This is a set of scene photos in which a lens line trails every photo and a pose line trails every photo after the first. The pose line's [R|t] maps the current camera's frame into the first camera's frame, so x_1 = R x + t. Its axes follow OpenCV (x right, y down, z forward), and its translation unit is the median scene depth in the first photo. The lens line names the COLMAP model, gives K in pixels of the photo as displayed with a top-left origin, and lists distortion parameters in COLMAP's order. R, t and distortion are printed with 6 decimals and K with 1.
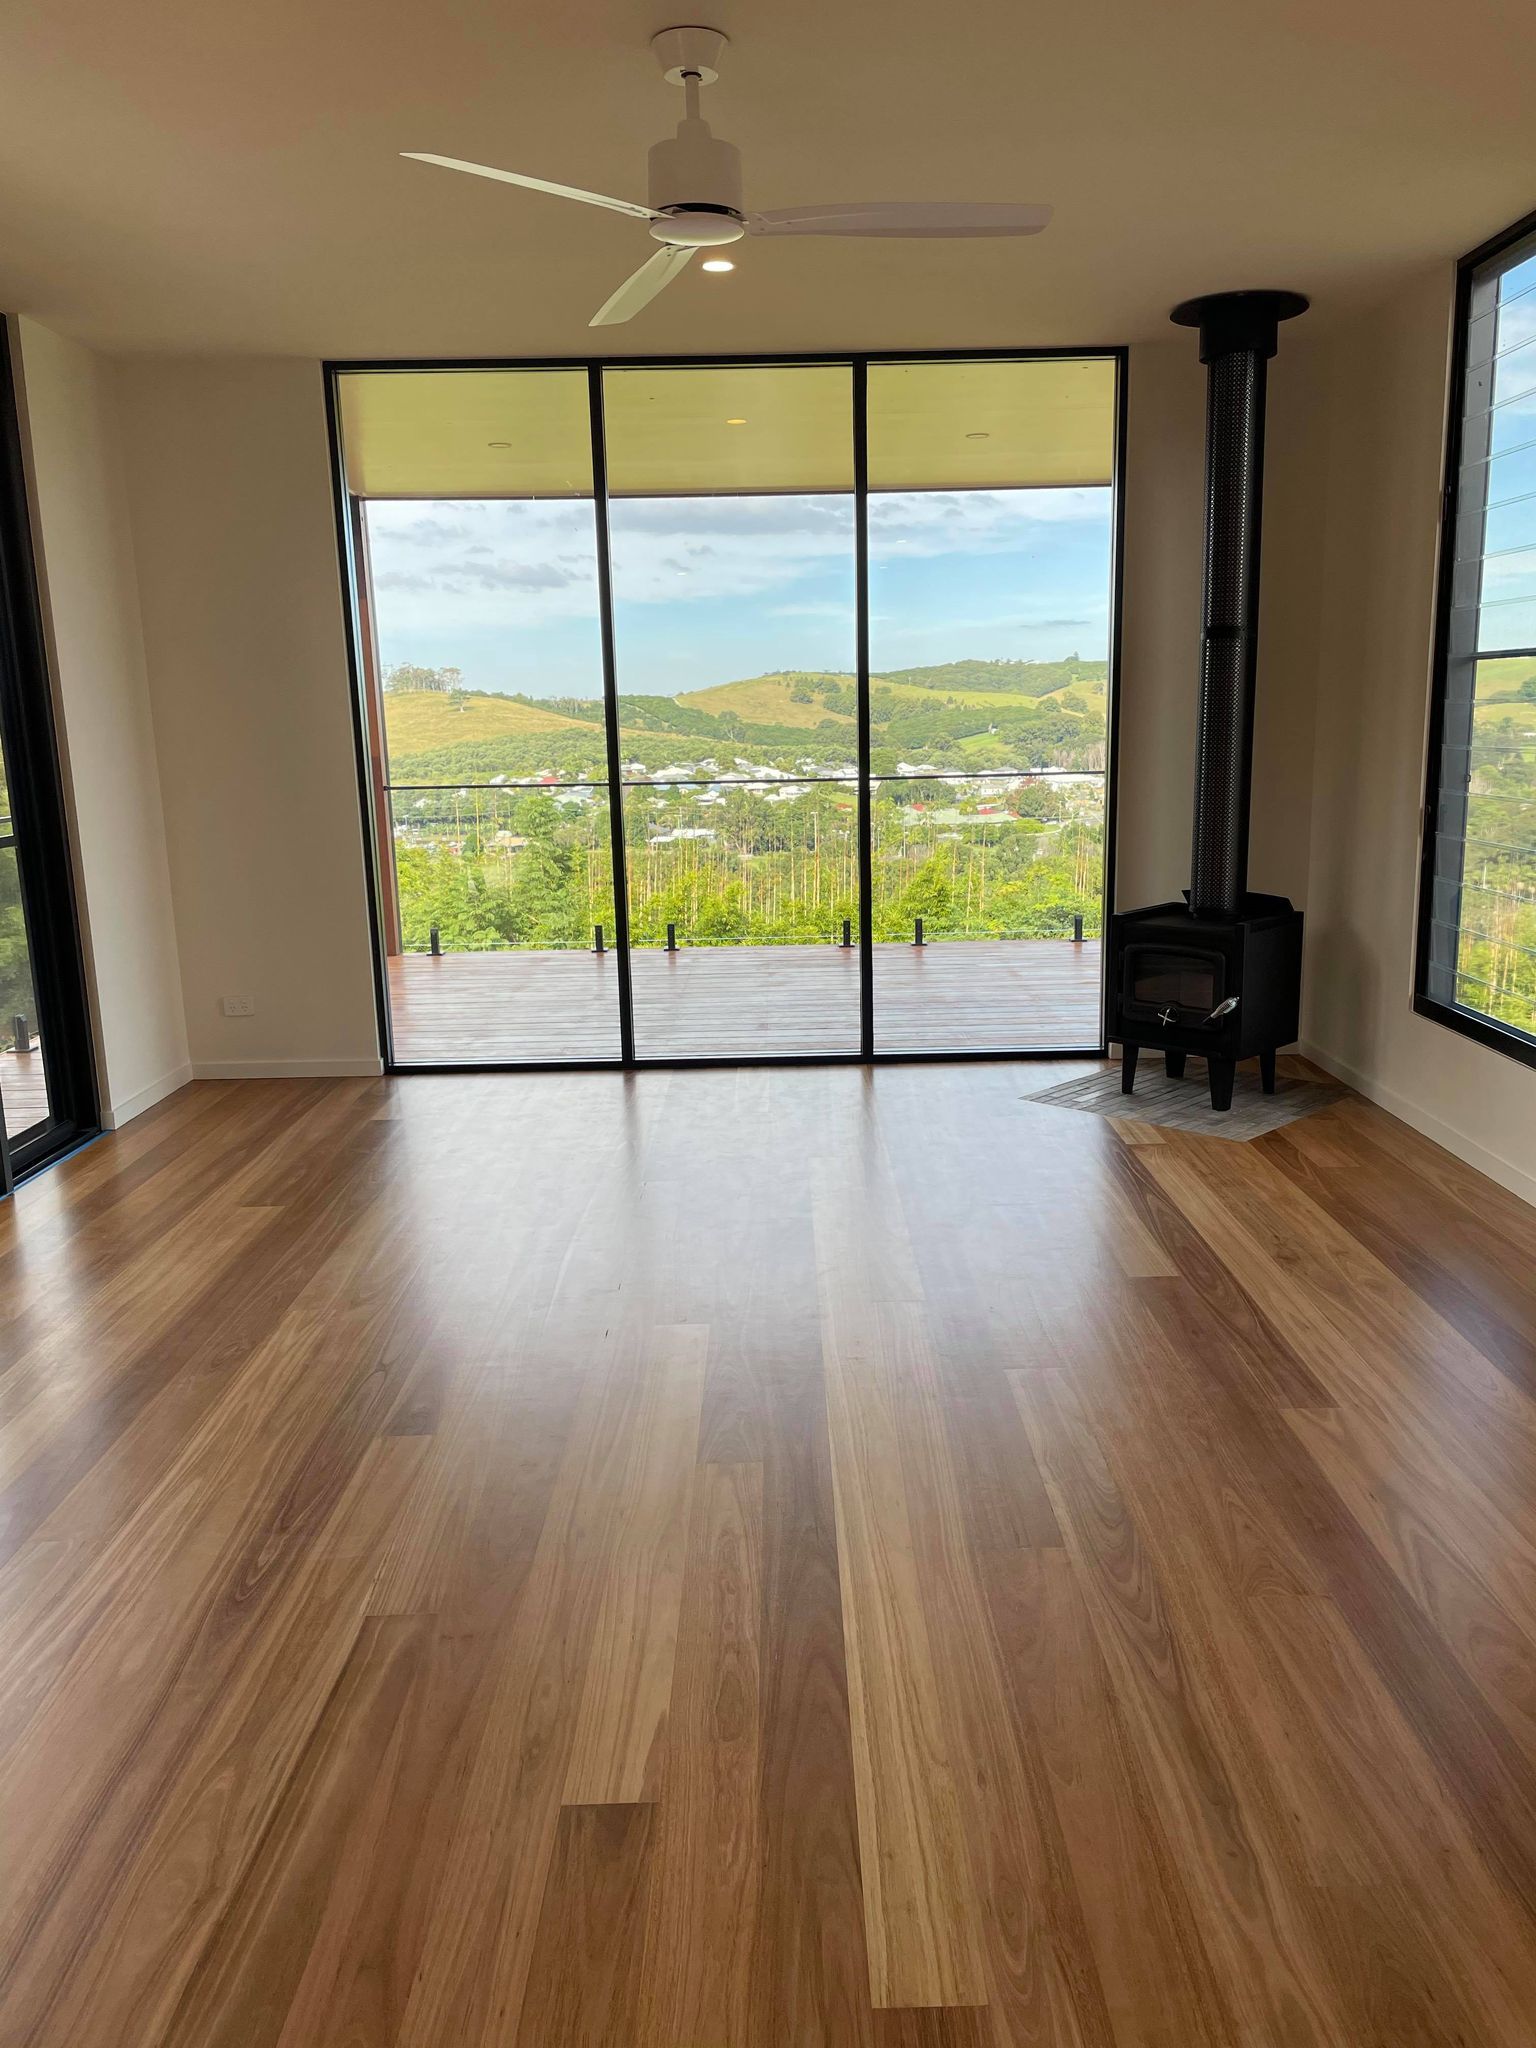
lens RADIAL K [[1550.7, 0, 796.7], [0, 1550.7, 1027.6], [0, 0, 1]] dist [0.104902, -0.134015]
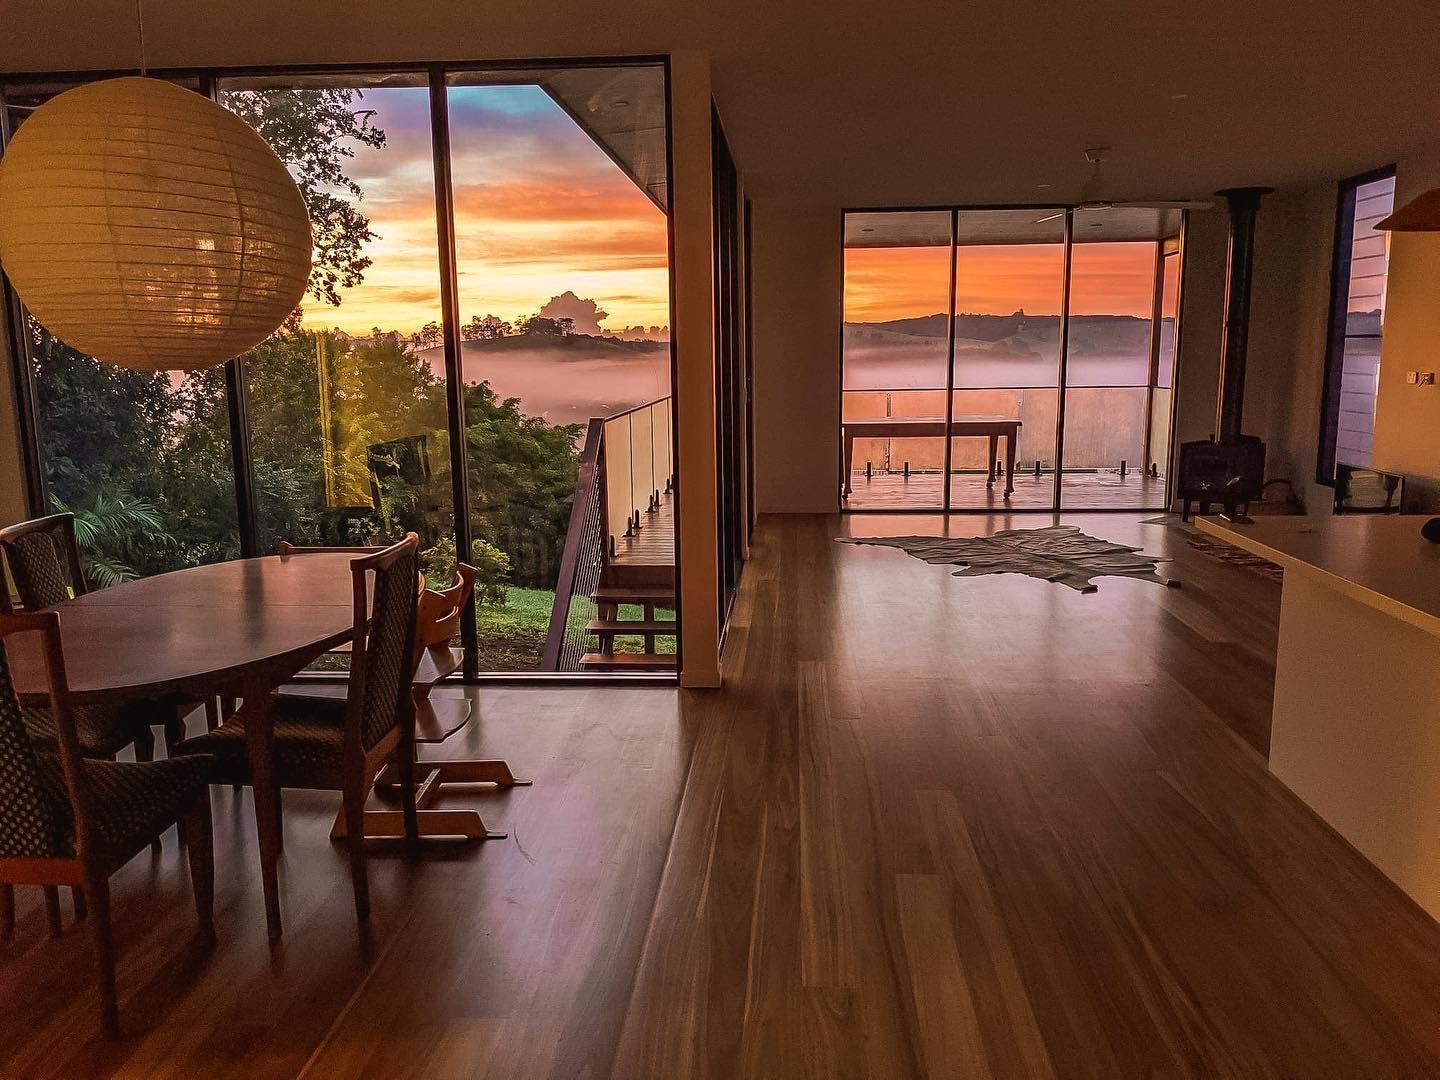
lens RADIAL K [[1100.8, 0, 733.1], [0, 1100.8, 545.6], [0, 0, 1]] dist [0.033466, -0.003102]
pose [[0.996733, 0.022070, -0.077695, -0.331661], [-0.023948, 0.999441, -0.023318, 0.134432], [0.077137, 0.025103, 0.996704, -0.692077]]
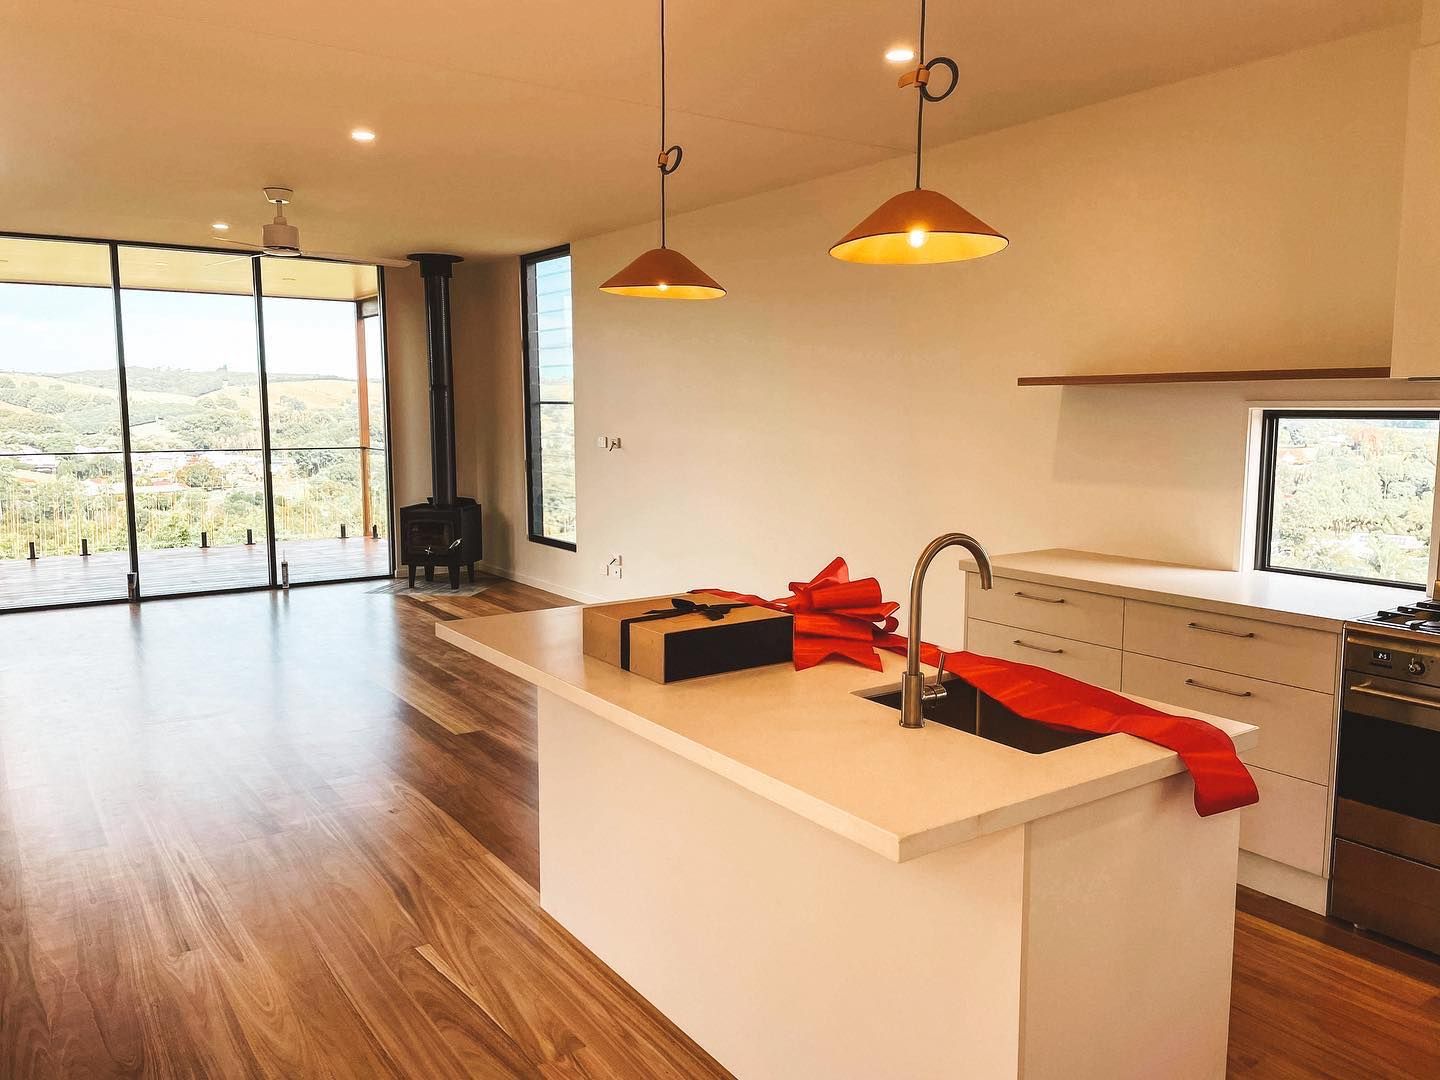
lens RADIAL K [[1090.3, 0, 719.4], [0, 1090.3, 533.5], [0, 0, 1]] dist [0.104902, -0.134015]
pose [[0.830891, -0.042666, 0.554797, -0.298838], [0.092328, 0.993806, -0.061848, 0.105828], [-0.548722, 0.102613, 0.829684, -0.570791]]
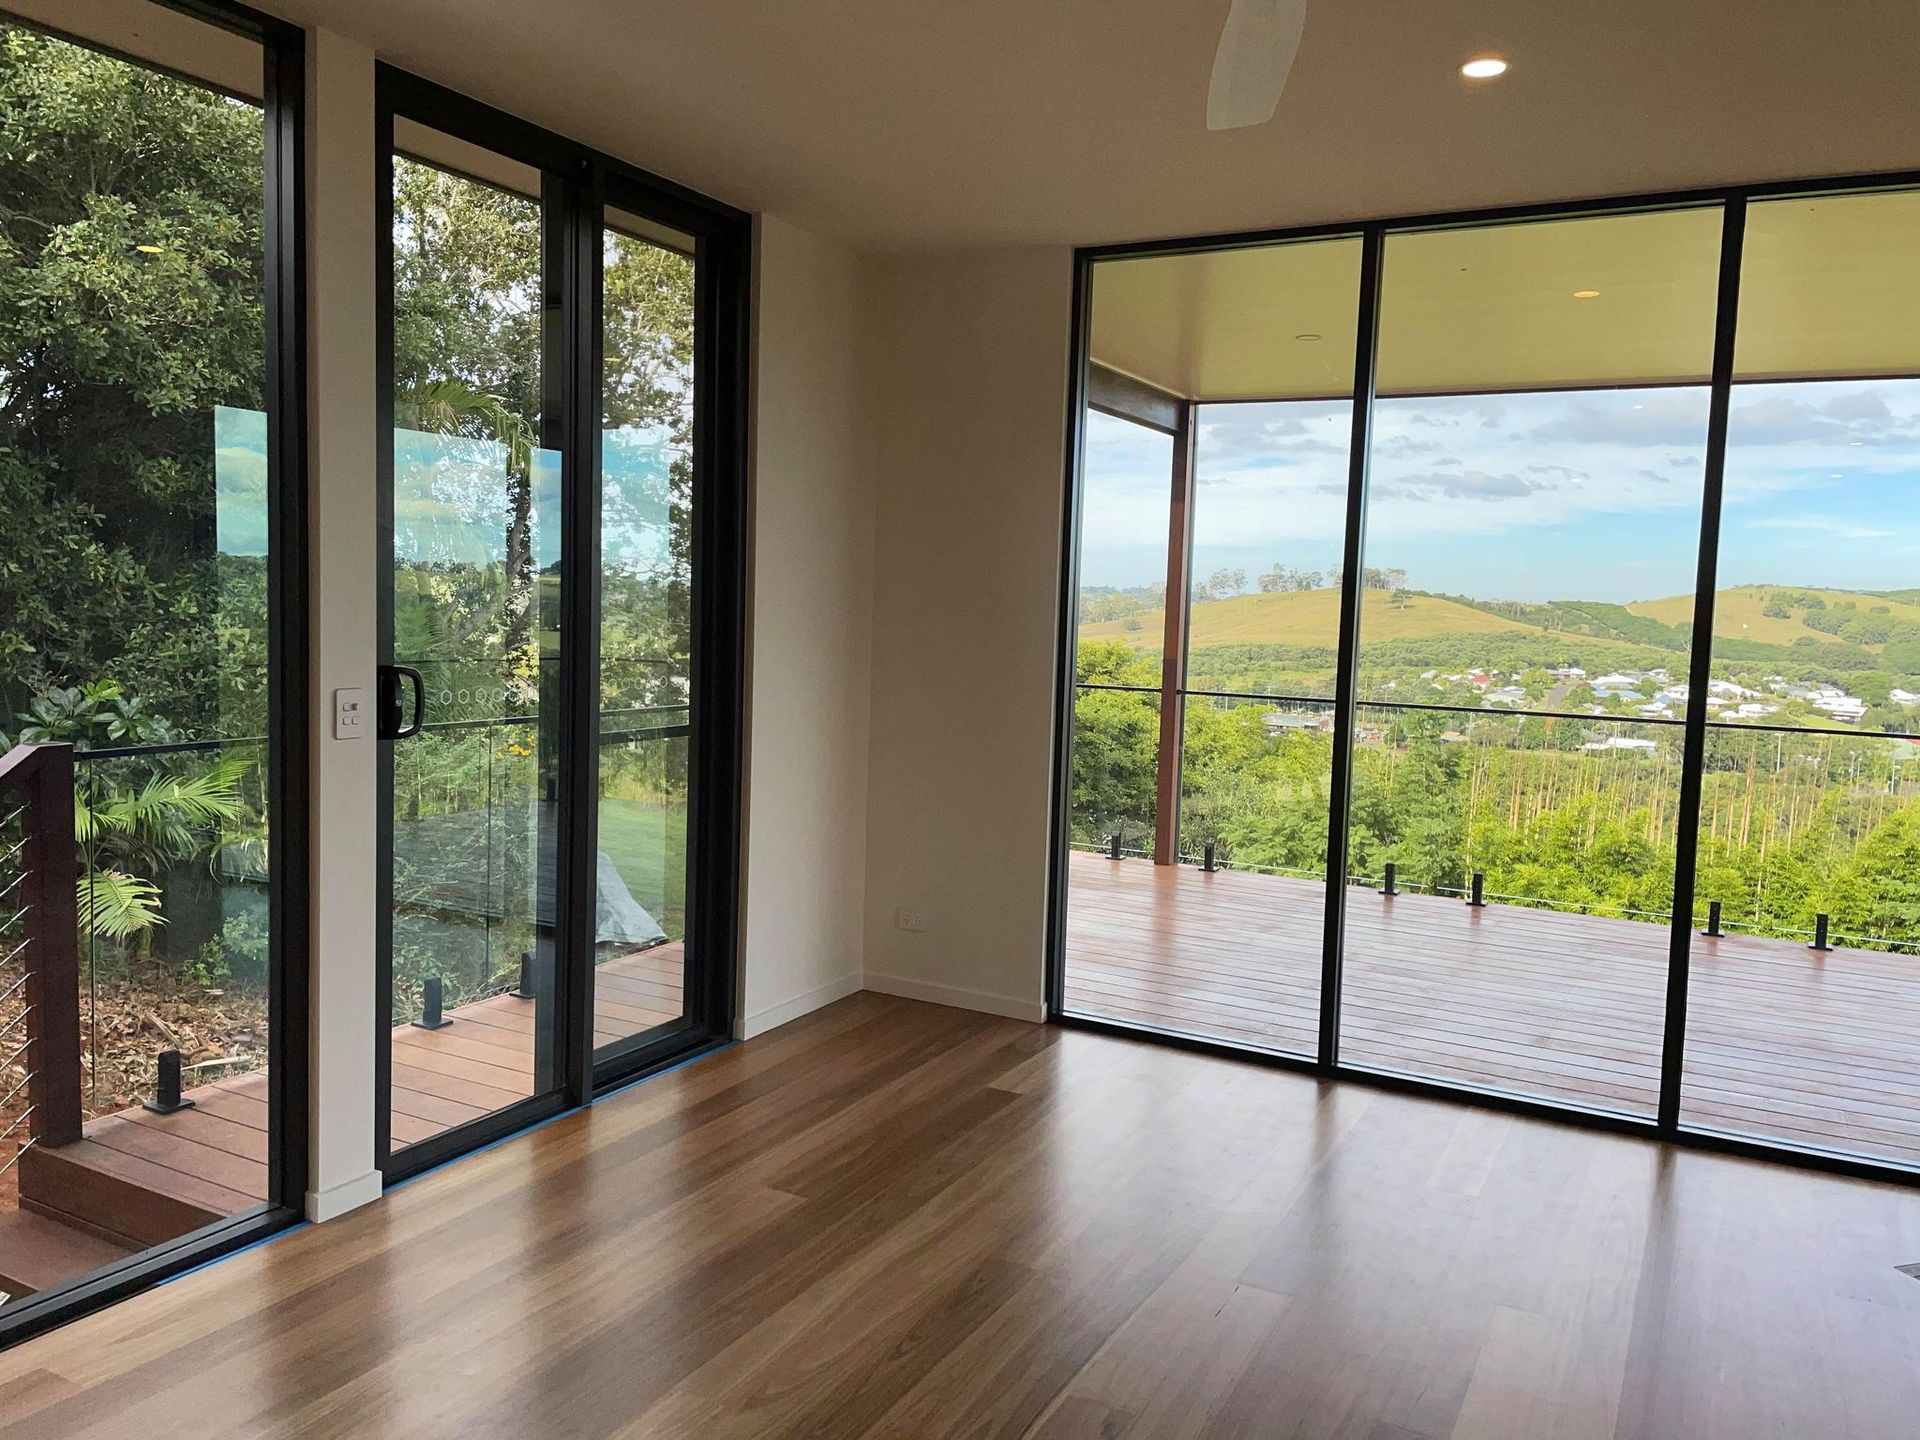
lens RADIAL K [[1453.7, 0, 959.2], [0, 1453.7, 711.3], [0, 0, 1]] dist [0.104902, -0.134015]
pose [[0.875899, 0.088968, -0.474221, 0.072595], [-0.148463, 0.984865, -0.089446, -0.066378], [0.459086, 0.148750, 0.875850, 0.251504]]
